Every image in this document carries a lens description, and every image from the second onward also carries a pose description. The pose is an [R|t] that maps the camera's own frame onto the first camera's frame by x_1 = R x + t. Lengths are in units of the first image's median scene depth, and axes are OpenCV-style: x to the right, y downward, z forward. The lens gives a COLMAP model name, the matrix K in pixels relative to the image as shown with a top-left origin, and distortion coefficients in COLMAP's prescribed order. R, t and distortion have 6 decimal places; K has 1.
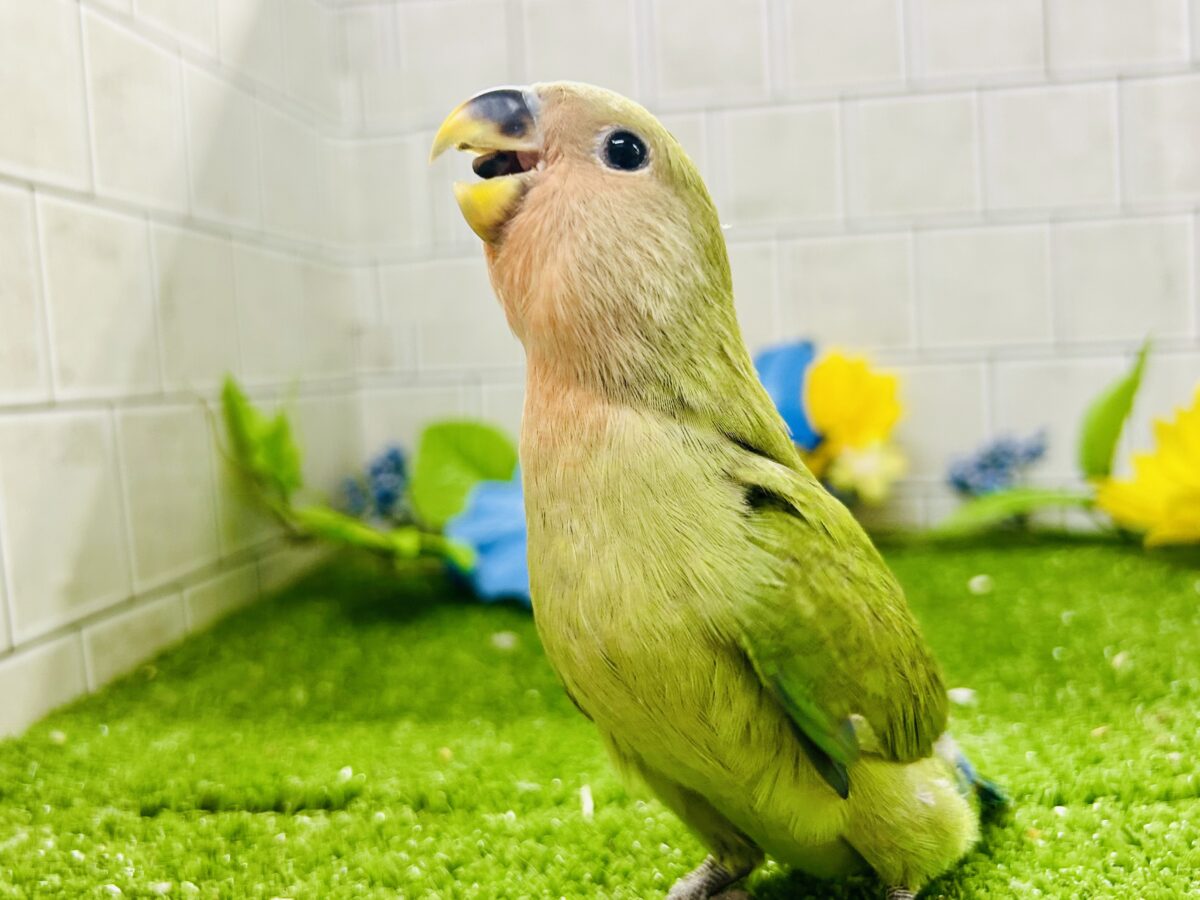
lens RADIAL K [[1142.4, 0, 557.1], [0, 1142.4, 398.1], [0, 0, 1]] dist [-0.018016, 0.000000]
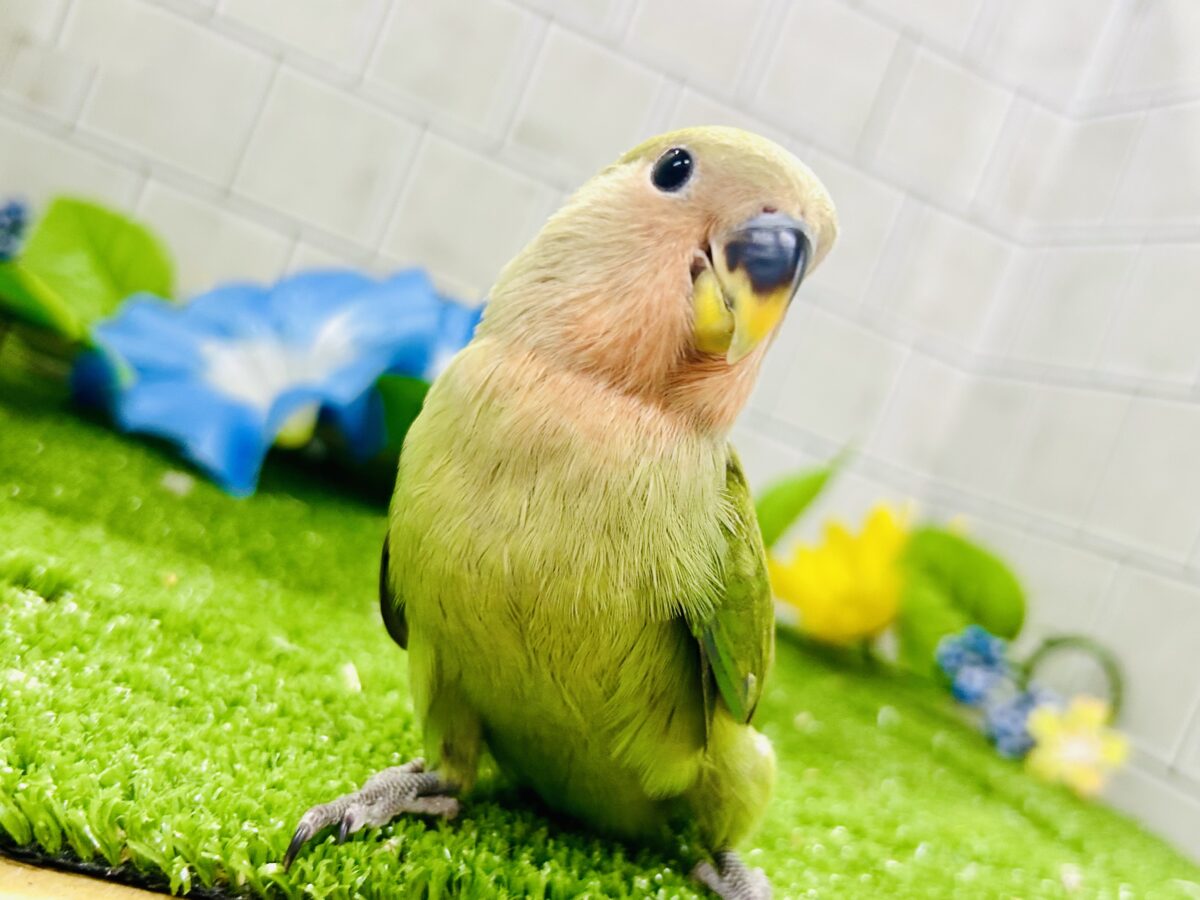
lens RADIAL K [[1326.4, 0, 598.7], [0, 1326.4, 445.9], [0, 0, 1]] dist [-0.023797, 0.000000]
pose [[0.829960, 0.374212, 0.413681, -0.165242], [-0.400876, 0.915813, -0.024165, 0.076389], [-0.387898, -0.145779, 0.910101, 0.020901]]
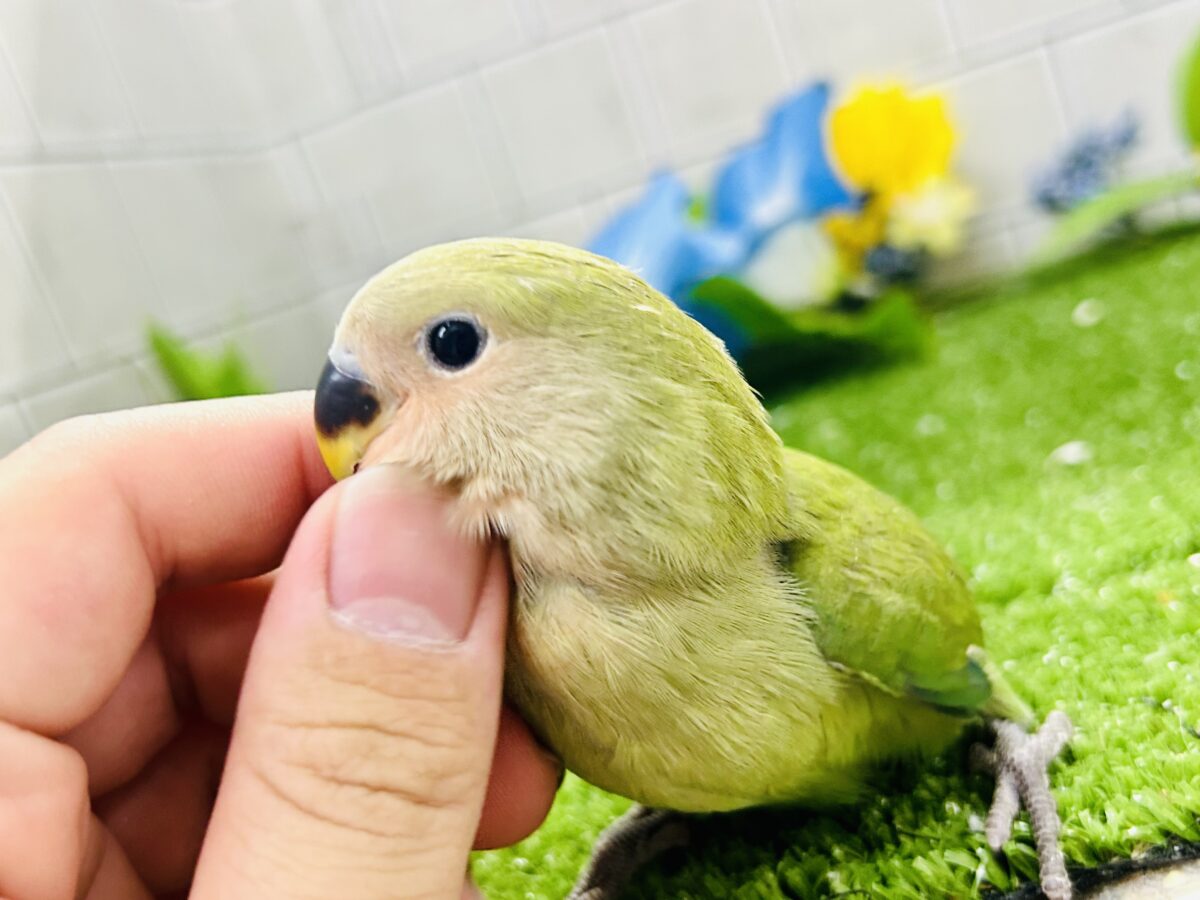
lens RADIAL K [[1326.4, 0, 600.5], [0, 1326.4, 449.9], [0, 0, 1]] dist [-0.023797, 0.000000]
pose [[0.961277, -0.271890, -0.044959, 0.046886], [0.275582, 0.948657, 0.155257, 0.010801], [0.000438, -0.161635, 0.986851, 0.035798]]
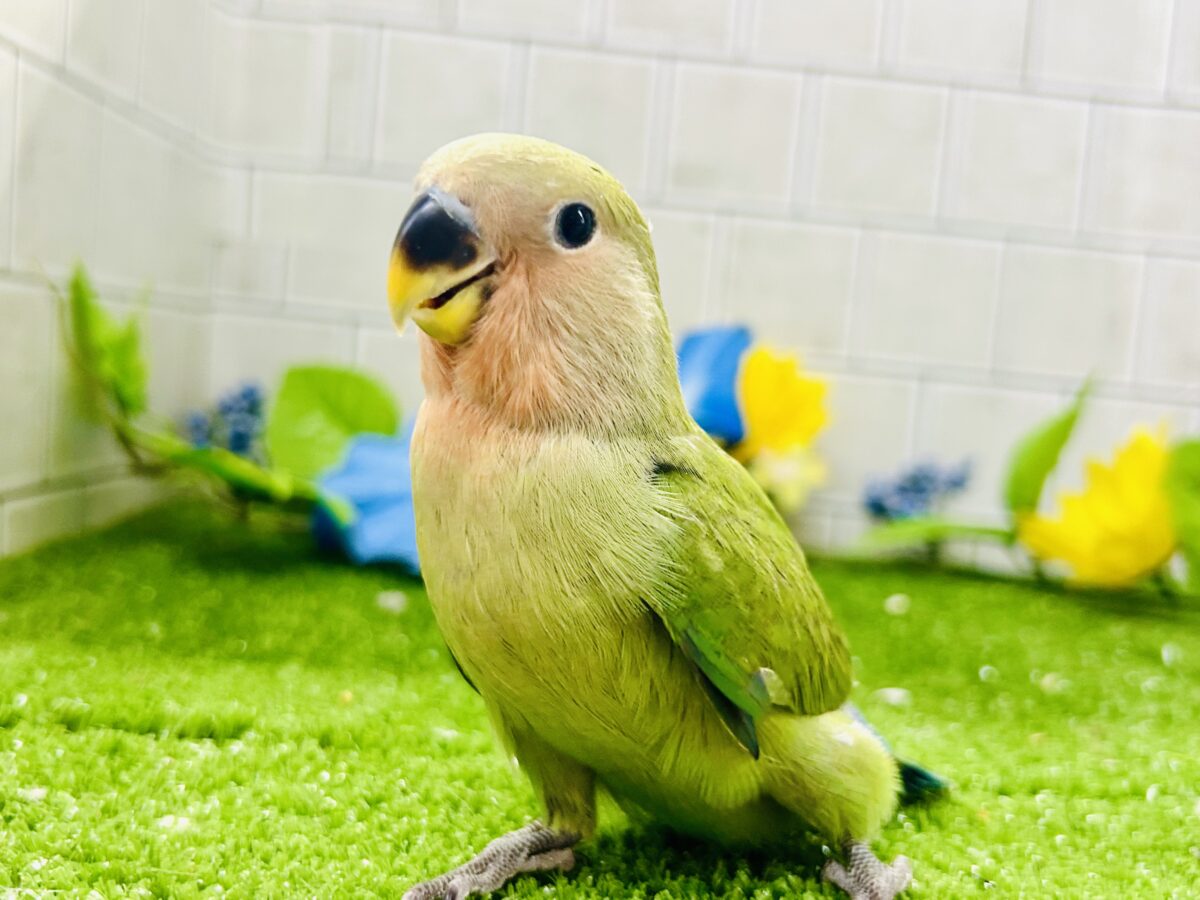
lens RADIAL K [[1326.4, 0, 606.9], [0, 1326.4, 439.7], [0, 0, 1]] dist [-0.023797, 0.000000]
pose [[0.976690, 0.129594, 0.171119, -0.062258], [-0.134188, 0.990835, 0.015504, 0.042995], [-0.167542, -0.038105, 0.985128, -0.024184]]
